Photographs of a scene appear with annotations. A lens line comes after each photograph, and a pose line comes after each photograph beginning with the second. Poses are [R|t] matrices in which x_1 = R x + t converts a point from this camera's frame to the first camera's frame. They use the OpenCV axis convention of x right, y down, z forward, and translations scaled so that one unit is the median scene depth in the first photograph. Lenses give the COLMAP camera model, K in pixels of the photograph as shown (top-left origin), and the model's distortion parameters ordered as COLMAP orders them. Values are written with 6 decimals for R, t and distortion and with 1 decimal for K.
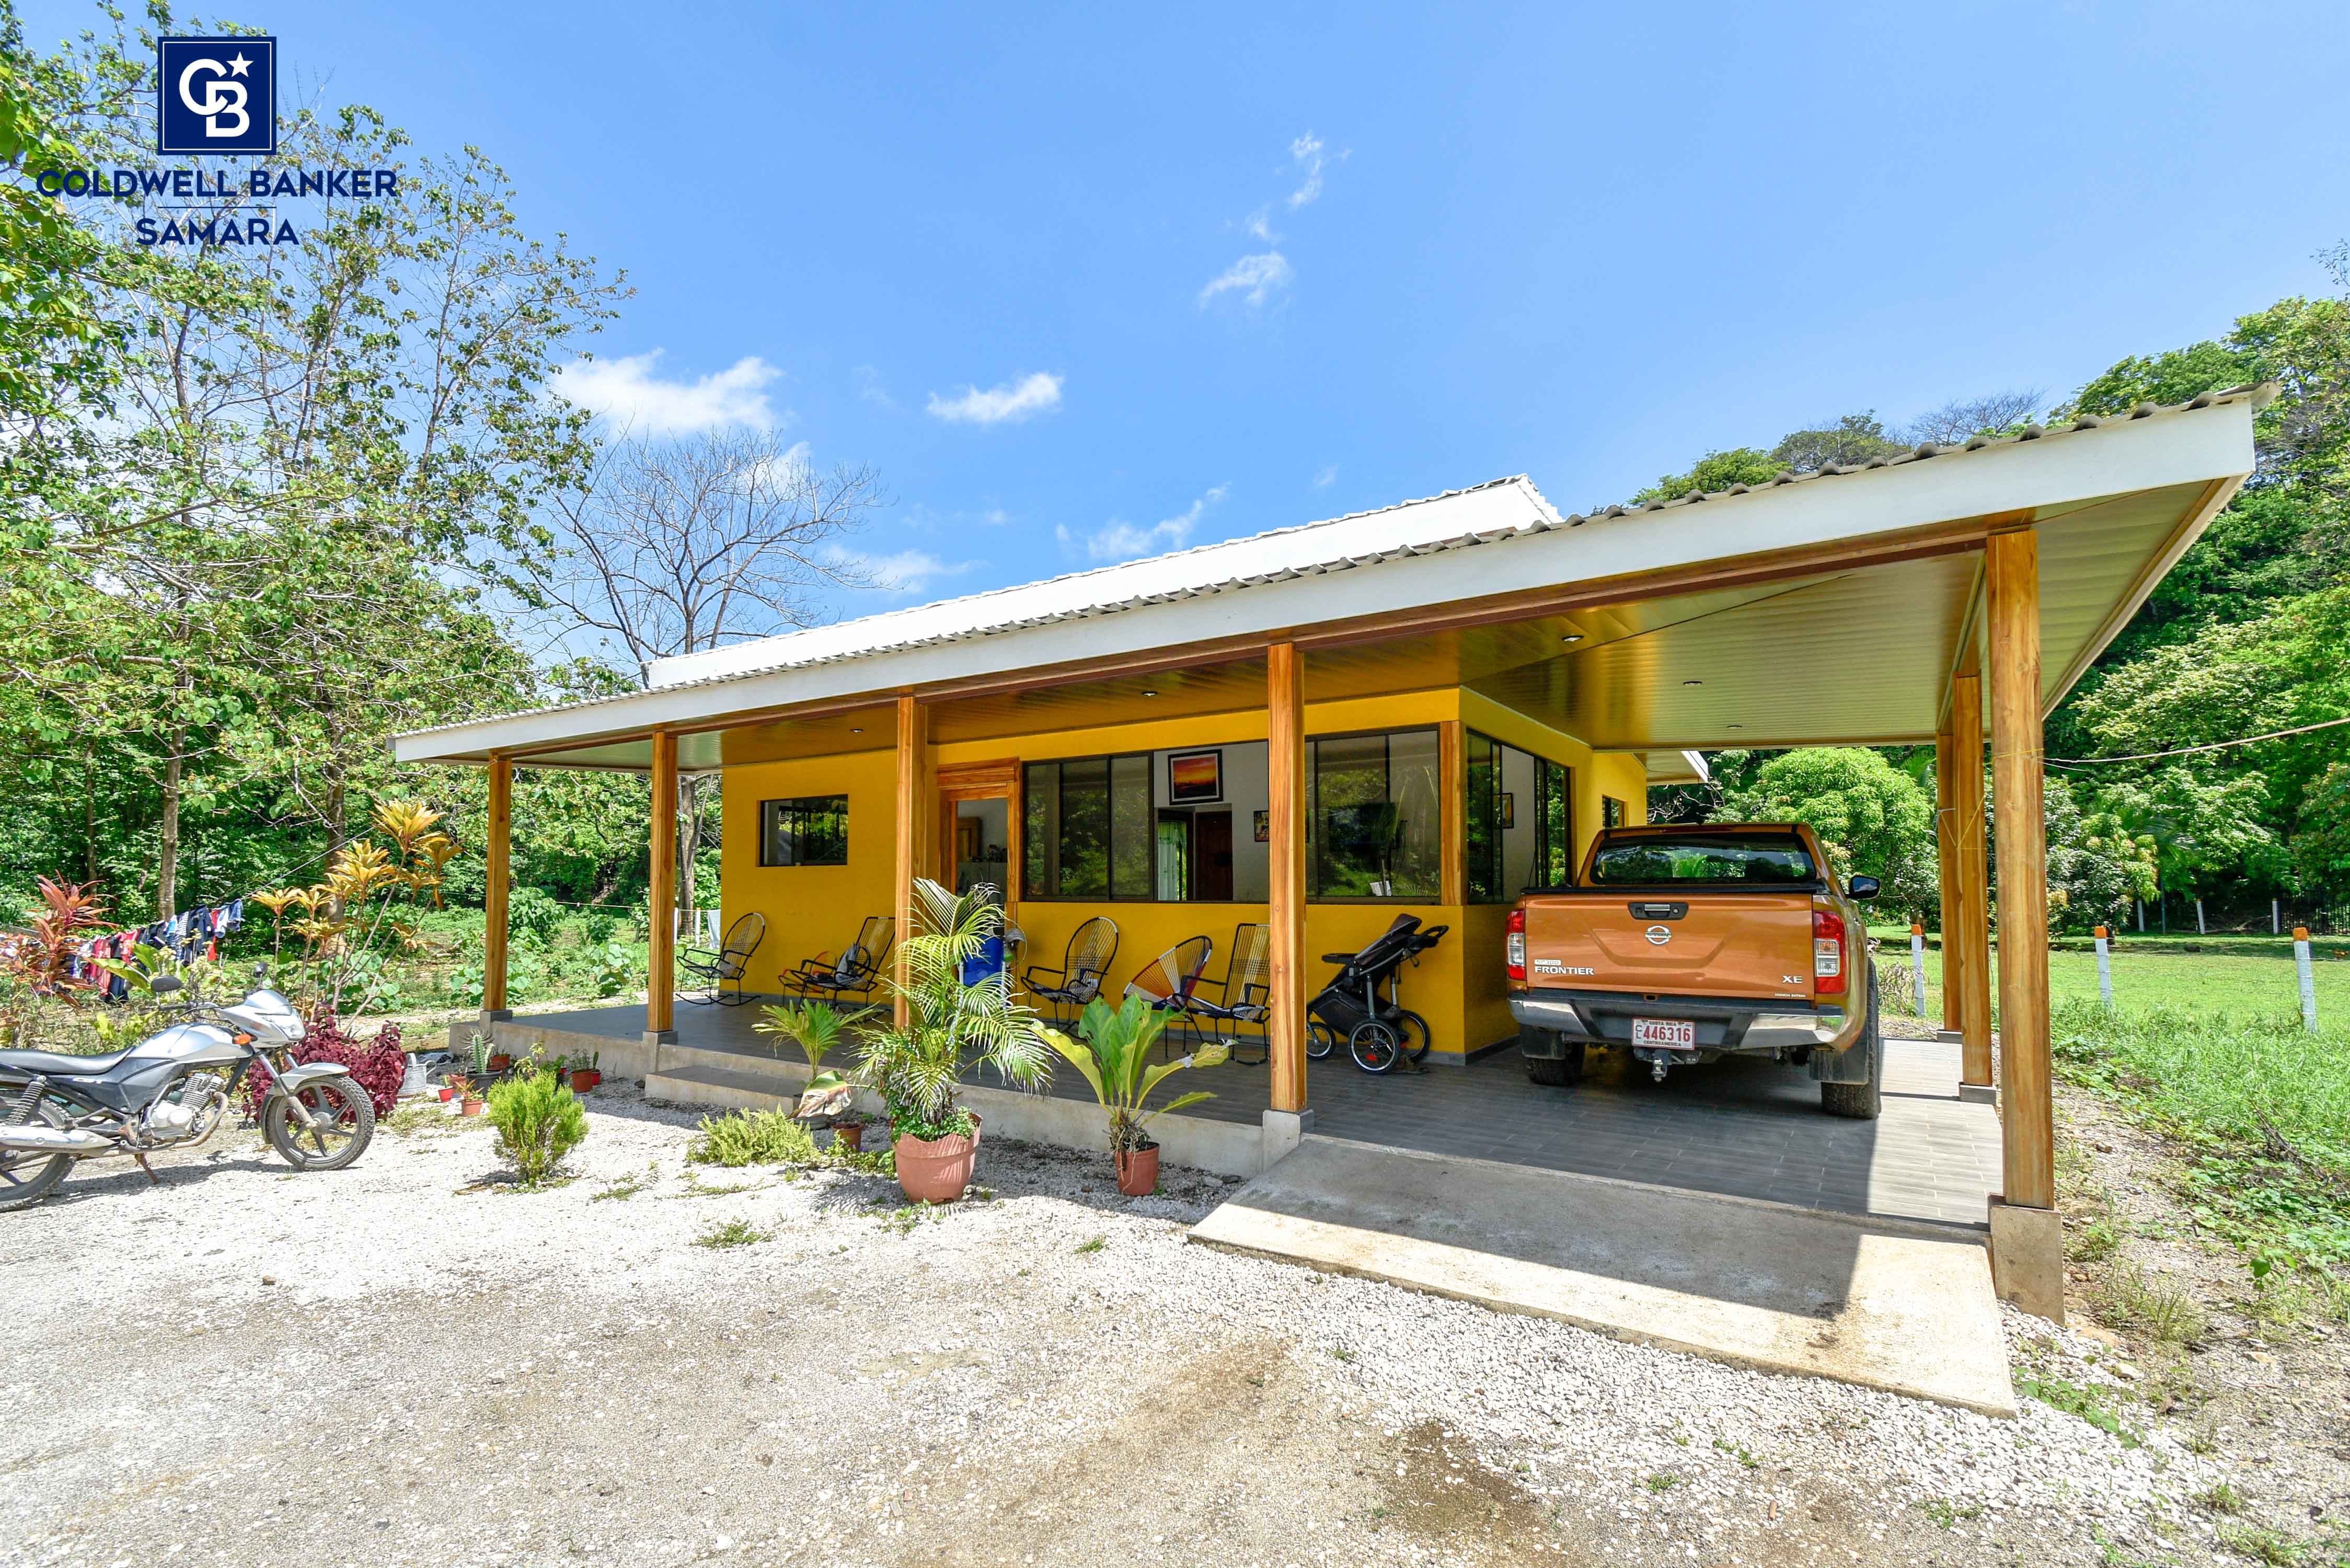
lens RADIAL K [[1077.5, 0, 1175.9], [0, 1077.5, 807.6], [0, 0, 1]] dist [0.017253, -0.016585]
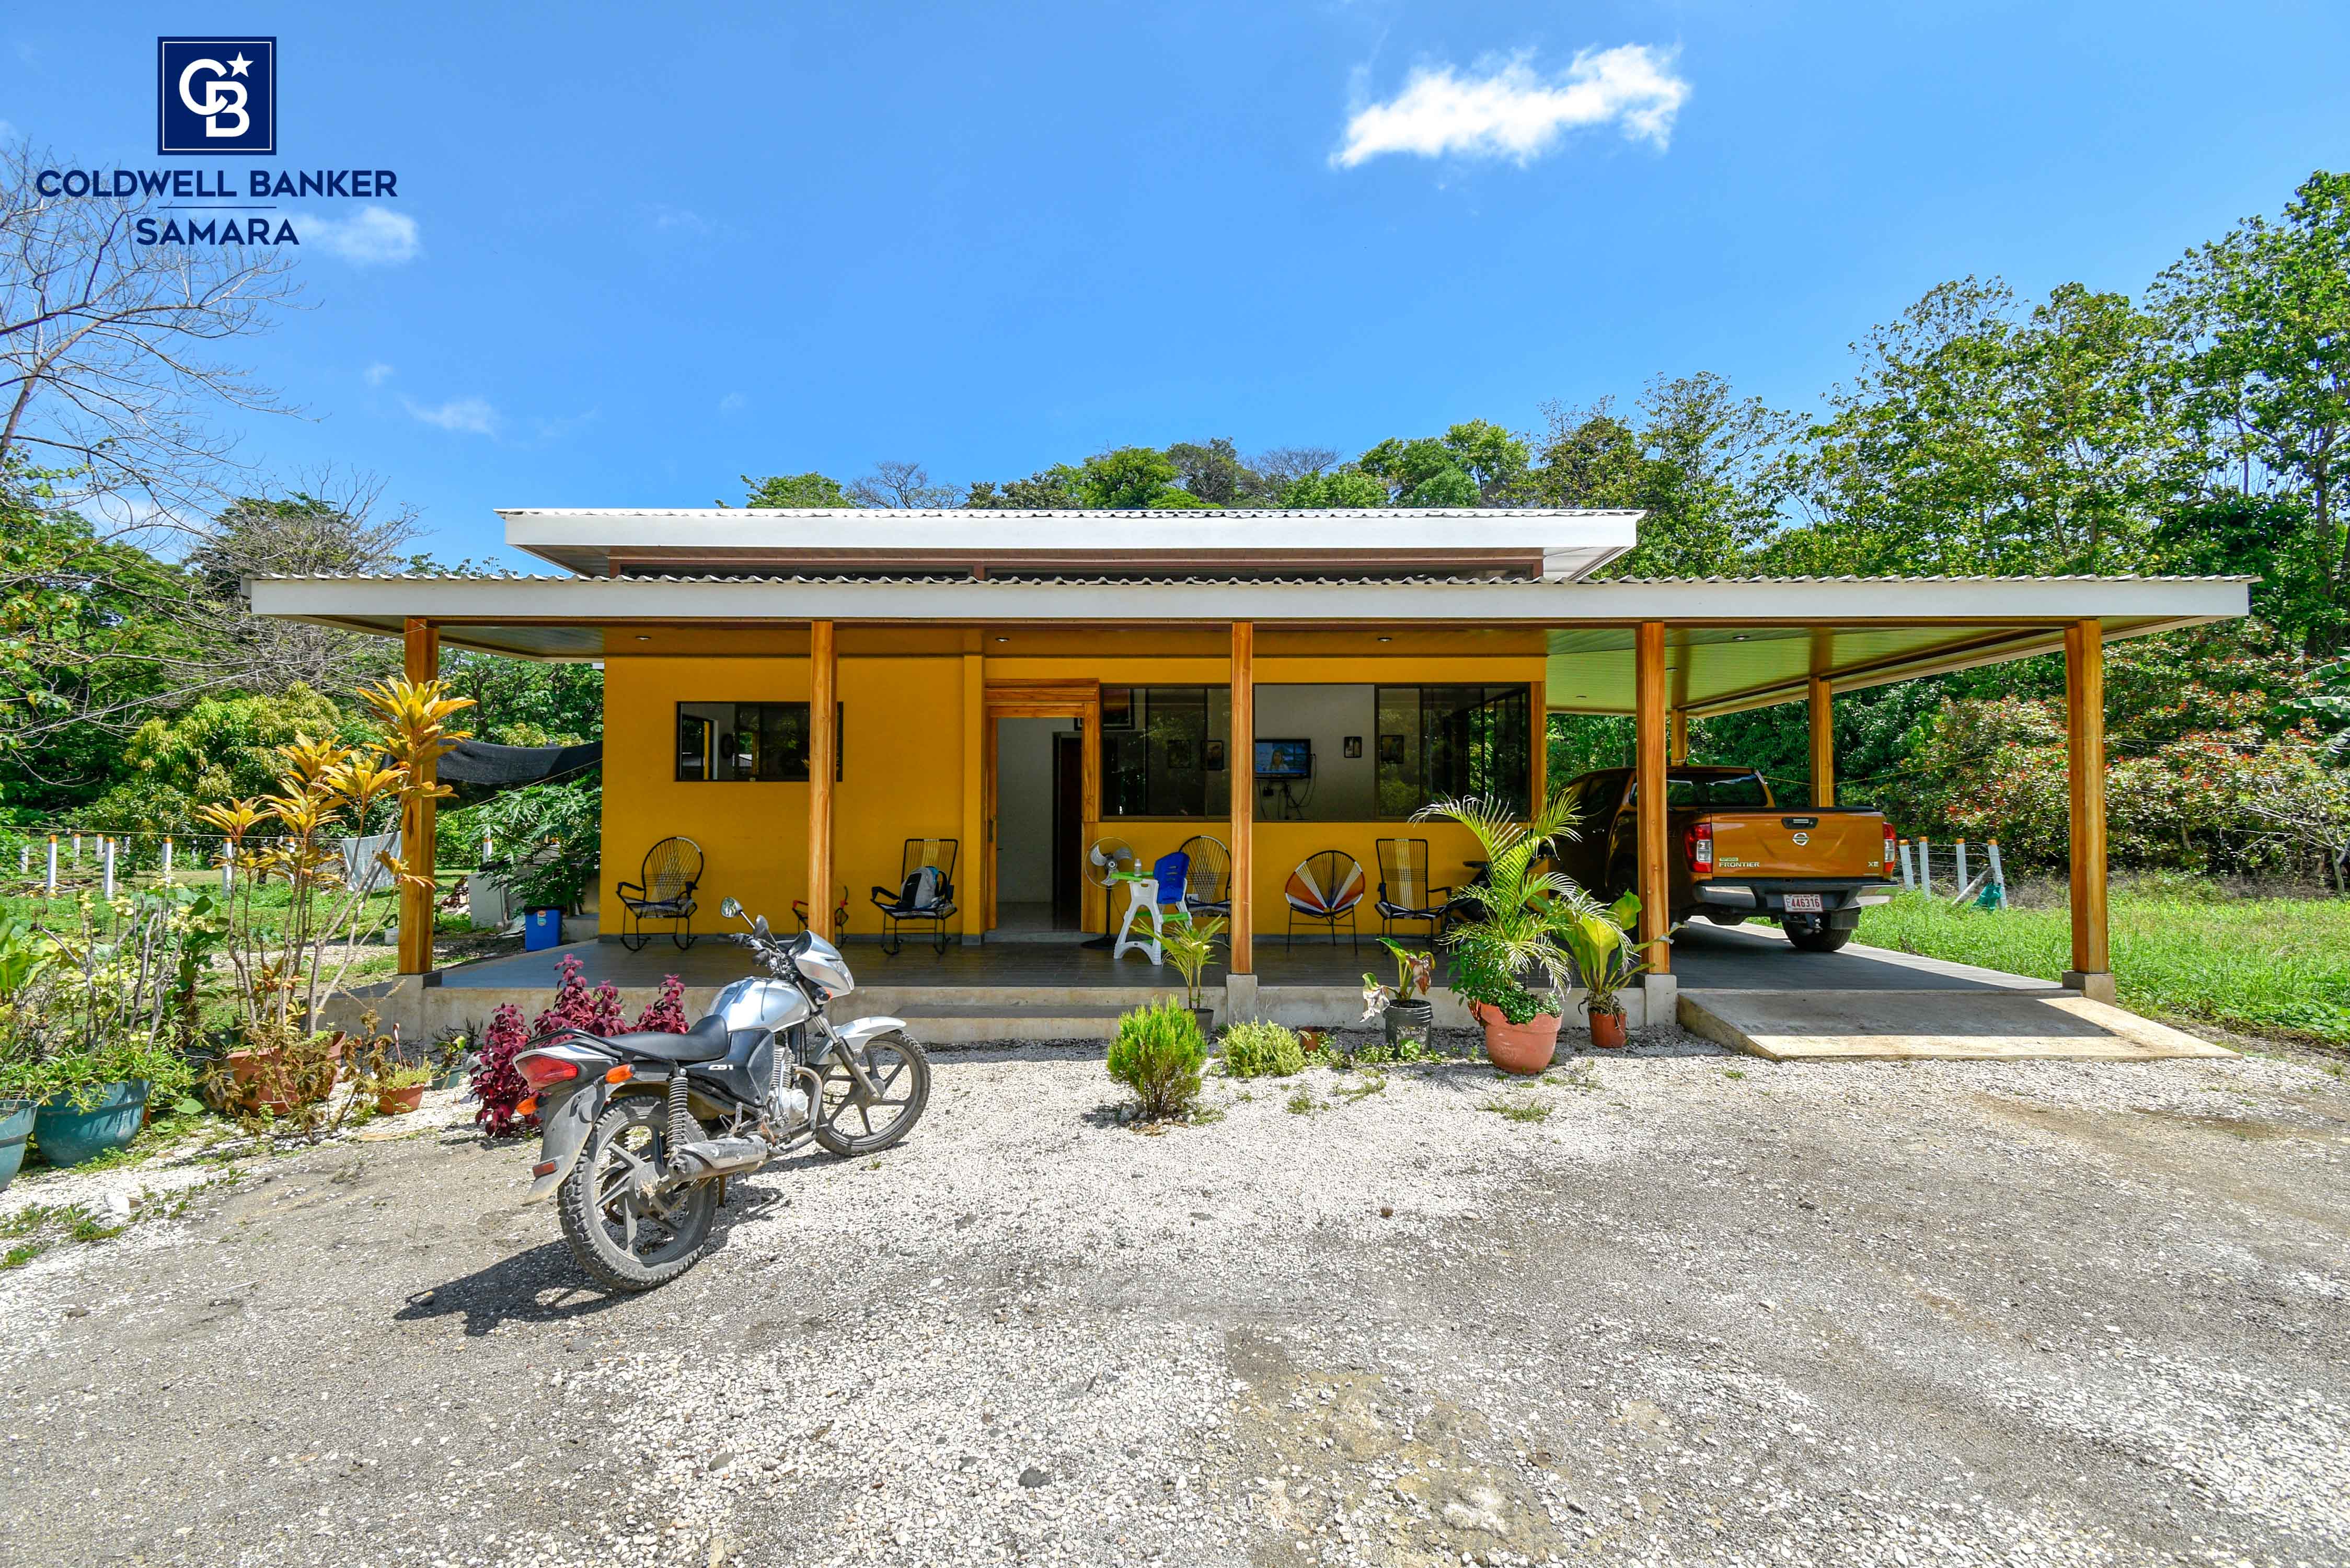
lens RADIAL K [[1030.6, 0, 1175.3], [0, 1030.6, 782.3], [0, 0, 1]] dist [-0.003958, -0.000392]
pose [[0.831004, 0.020494, 0.555889, -0.596715], [-0.044161, 0.998598, 0.029202, 0.017694], [-0.554511, -0.048816, 0.830743, 0.148475]]
